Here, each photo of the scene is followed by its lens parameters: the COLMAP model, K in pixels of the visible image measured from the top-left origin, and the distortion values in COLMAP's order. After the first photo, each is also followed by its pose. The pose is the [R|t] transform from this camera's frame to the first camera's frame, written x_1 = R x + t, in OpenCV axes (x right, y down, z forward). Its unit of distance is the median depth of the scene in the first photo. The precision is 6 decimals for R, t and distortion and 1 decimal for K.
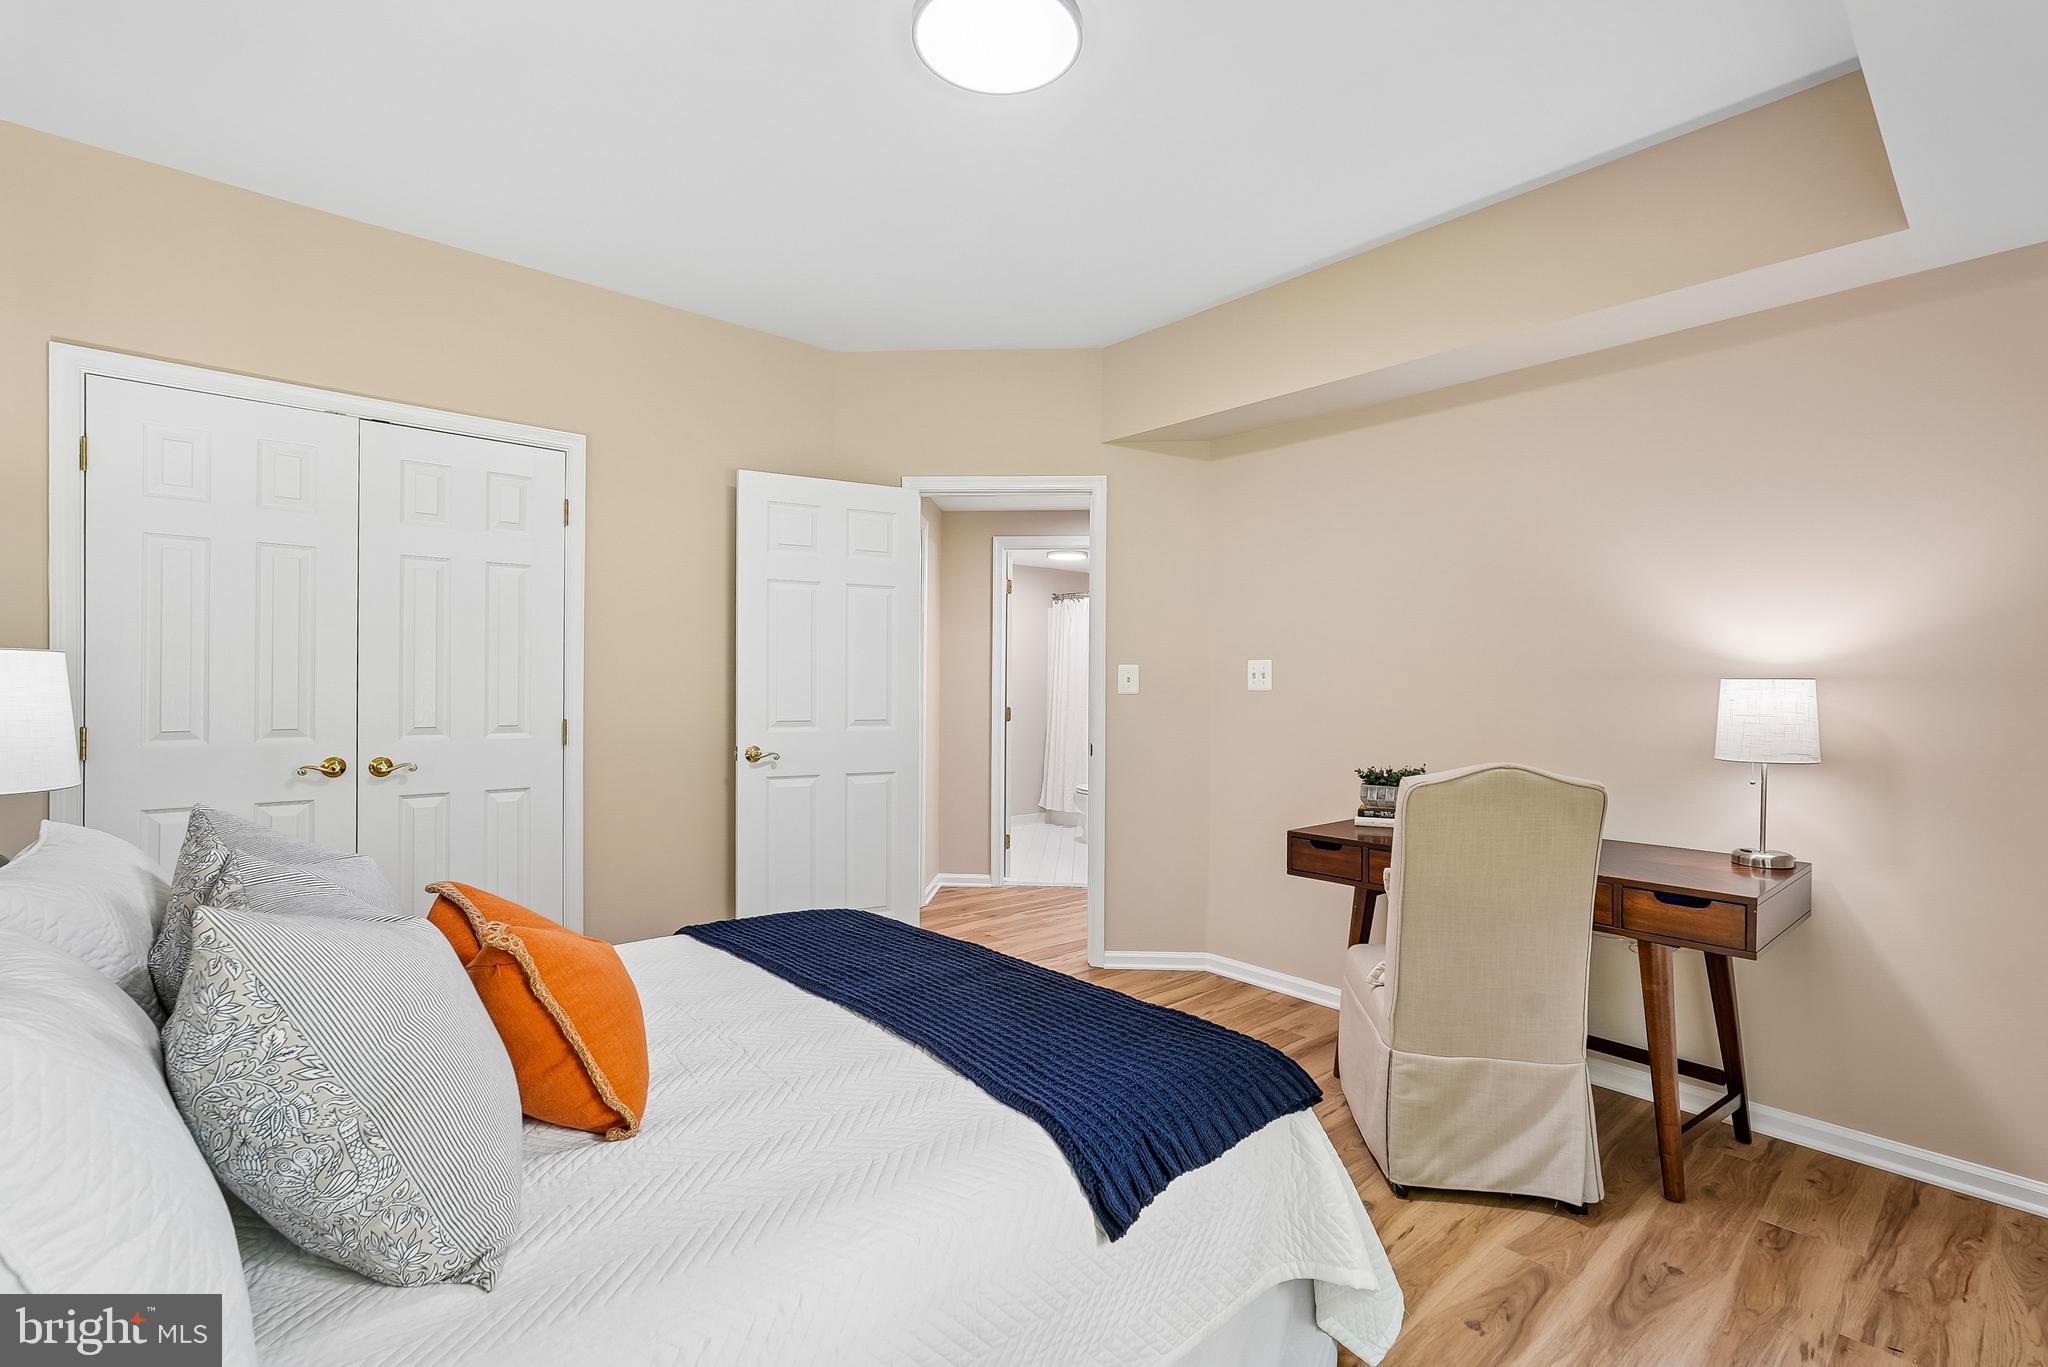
lens RADIAL K [[919.1, 0, 1024.0], [0, 919.1, 683.5], [0, 0, 1]] dist [-0.010108, 0.000880]
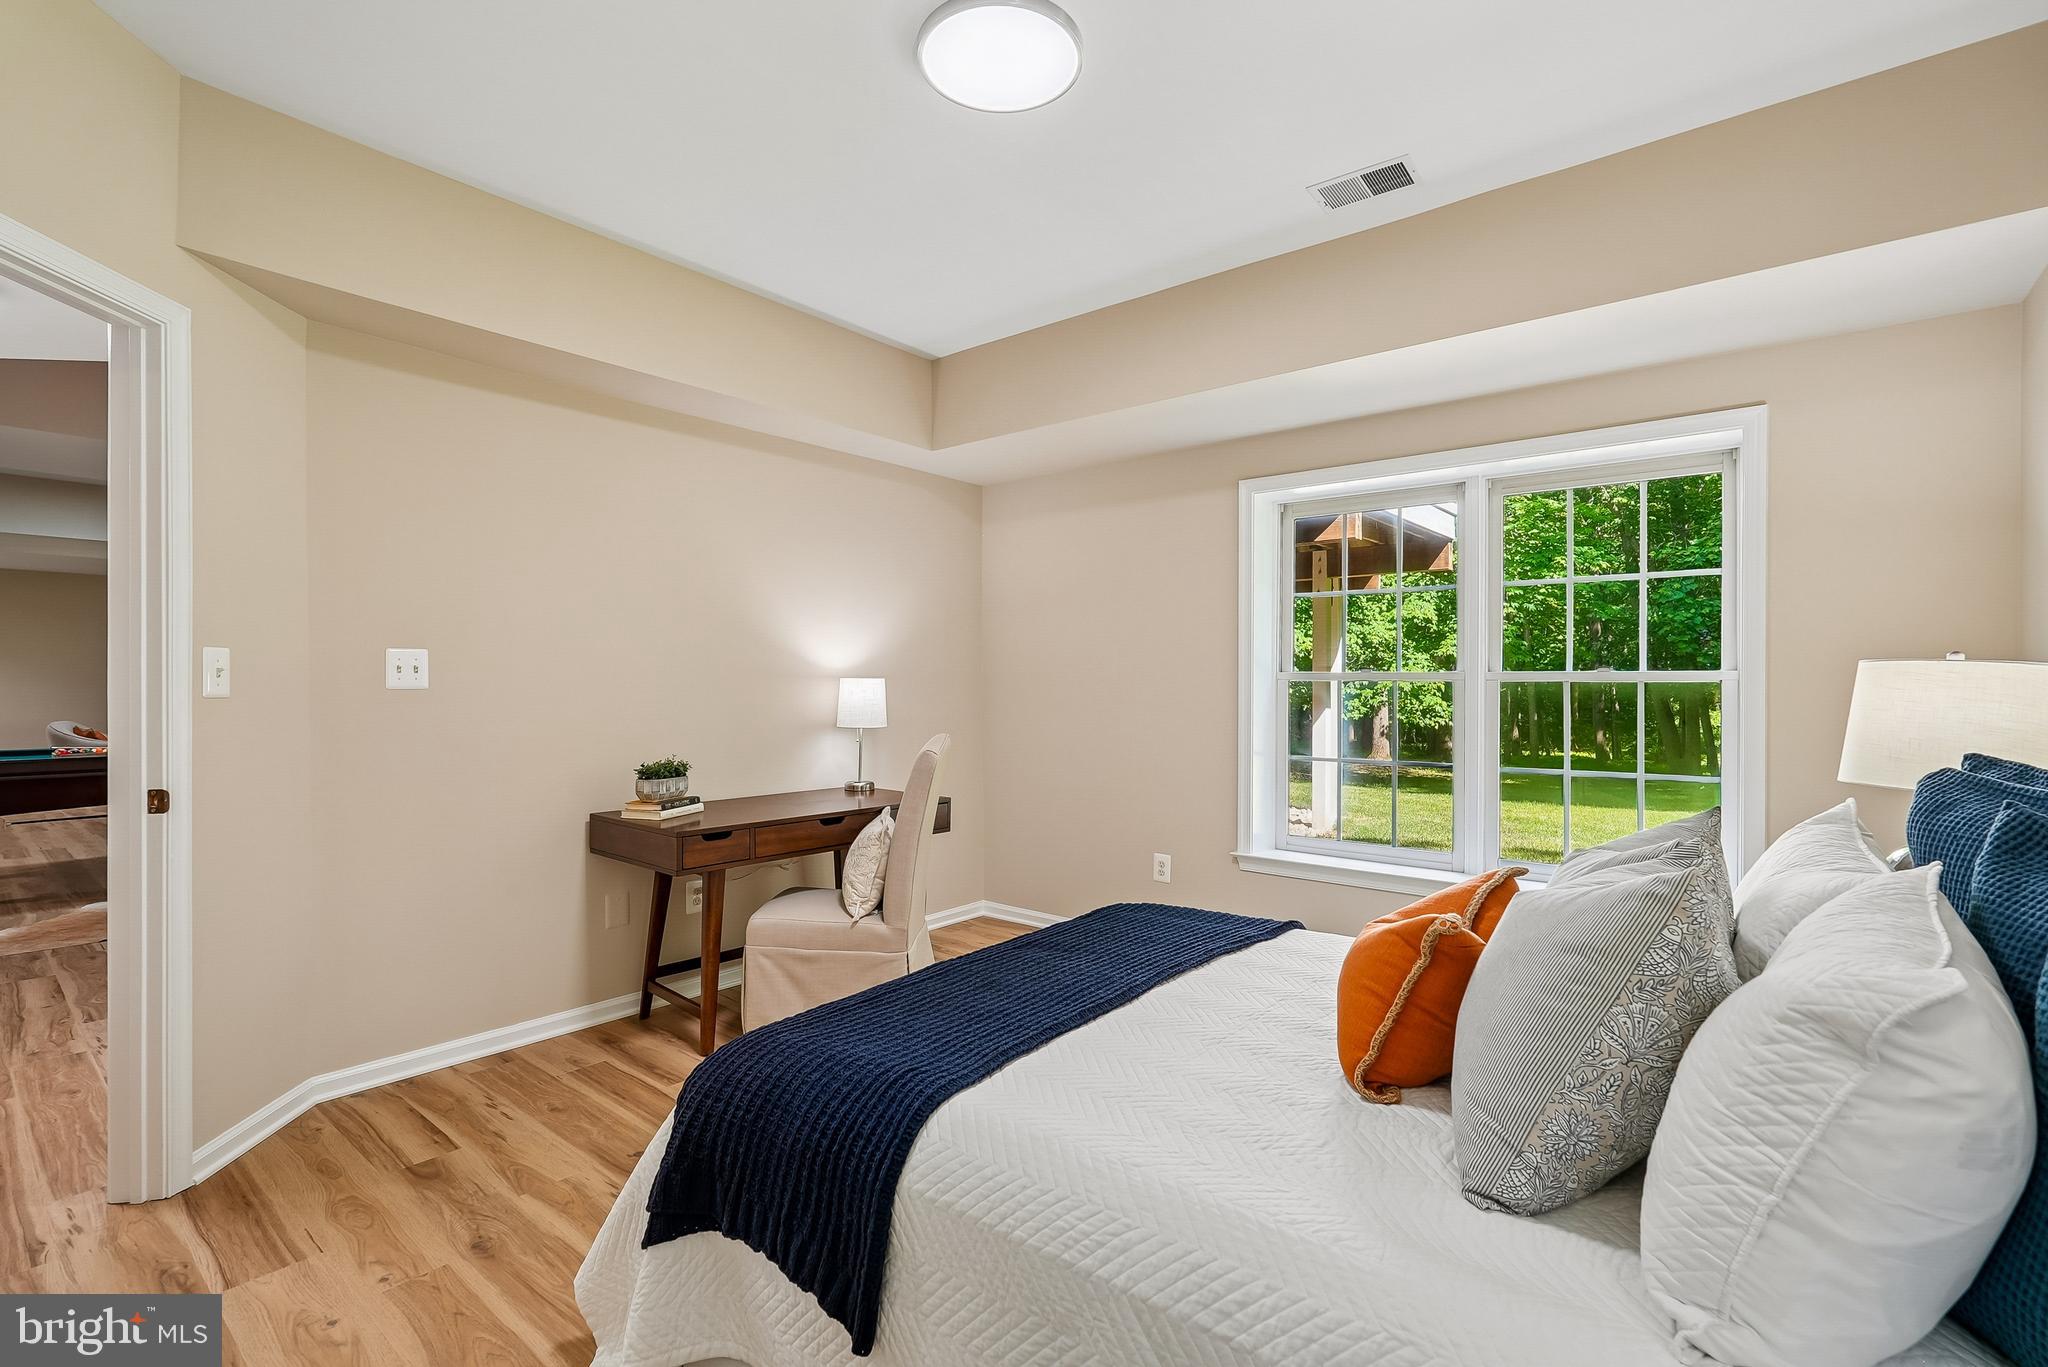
lens RADIAL K [[919.1, 0, 1024.0], [0, 919.1, 683.5], [0, 0, 1]] dist [-0.010108, 0.000880]
pose [[-0.164026, -0.004079, 0.986448, -0.579279], [-0.002677, 0.999990, 0.003690, -0.001043], [-0.986452, -0.002036, -0.164035, 0.629465]]
